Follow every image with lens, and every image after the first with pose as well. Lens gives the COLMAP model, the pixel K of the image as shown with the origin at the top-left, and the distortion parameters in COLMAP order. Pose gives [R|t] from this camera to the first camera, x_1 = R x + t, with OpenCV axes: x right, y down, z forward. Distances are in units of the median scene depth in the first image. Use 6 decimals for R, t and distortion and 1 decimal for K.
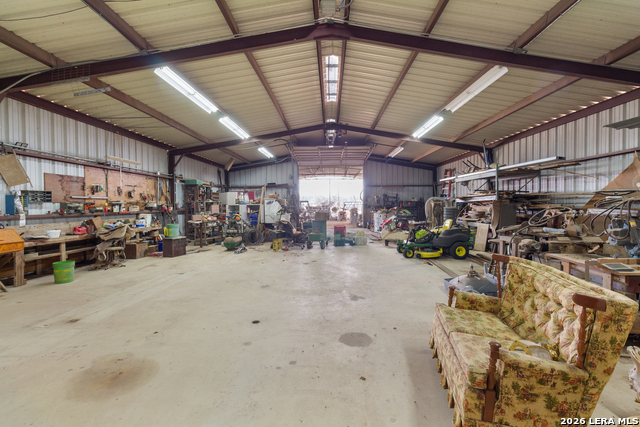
lens RADIAL K [[289.0, 0, 320.2], [0, 289.0, 211.3], [0, 0, 1]] dist [-0.004682, 0.000439]
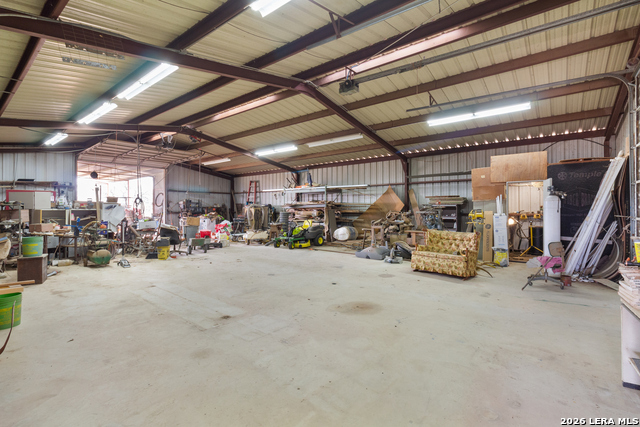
lens RADIAL K [[289.0, 0, 325.1], [0, 289.0, 211.7], [0, 0, 1]] dist [-0.004682, 0.000439]
pose [[0.633107, -0.002150, 0.774061, -0.655416], [0.017142, 0.999790, -0.011243, 0.003373], [-0.773874, 0.020387, 0.633011, 0.013116]]
